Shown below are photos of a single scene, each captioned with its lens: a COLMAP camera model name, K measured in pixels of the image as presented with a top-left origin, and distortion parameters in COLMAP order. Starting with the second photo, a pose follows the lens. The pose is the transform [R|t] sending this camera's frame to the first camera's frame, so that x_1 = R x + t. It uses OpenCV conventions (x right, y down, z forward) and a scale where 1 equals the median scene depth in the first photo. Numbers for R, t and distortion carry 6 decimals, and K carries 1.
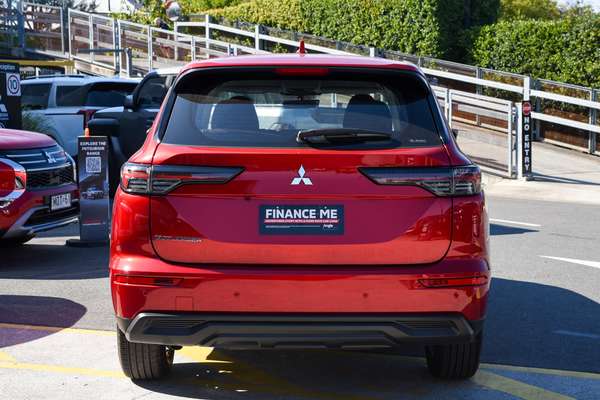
lens RADIAL K [[1007.2, 0, 300.1], [0, 1007.2, 205.0], [0, 0, 1]] dist [0.079433, 0.000000]
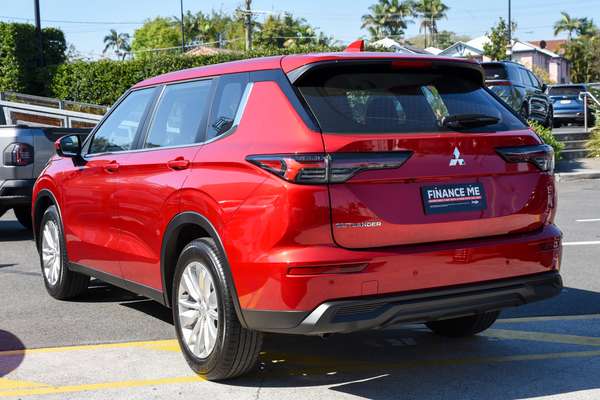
lens RADIAL K [[845.9, 0, 300.7], [0, 845.9, 194.4], [0, 0, 1]] dist [0.019715, 0.000000]
pose [[0.882520, -0.061487, 0.466238, -0.538929], [0.074058, 0.997216, -0.008670, 0.006006], [-0.464407, 0.042180, 0.884617, 0.263332]]
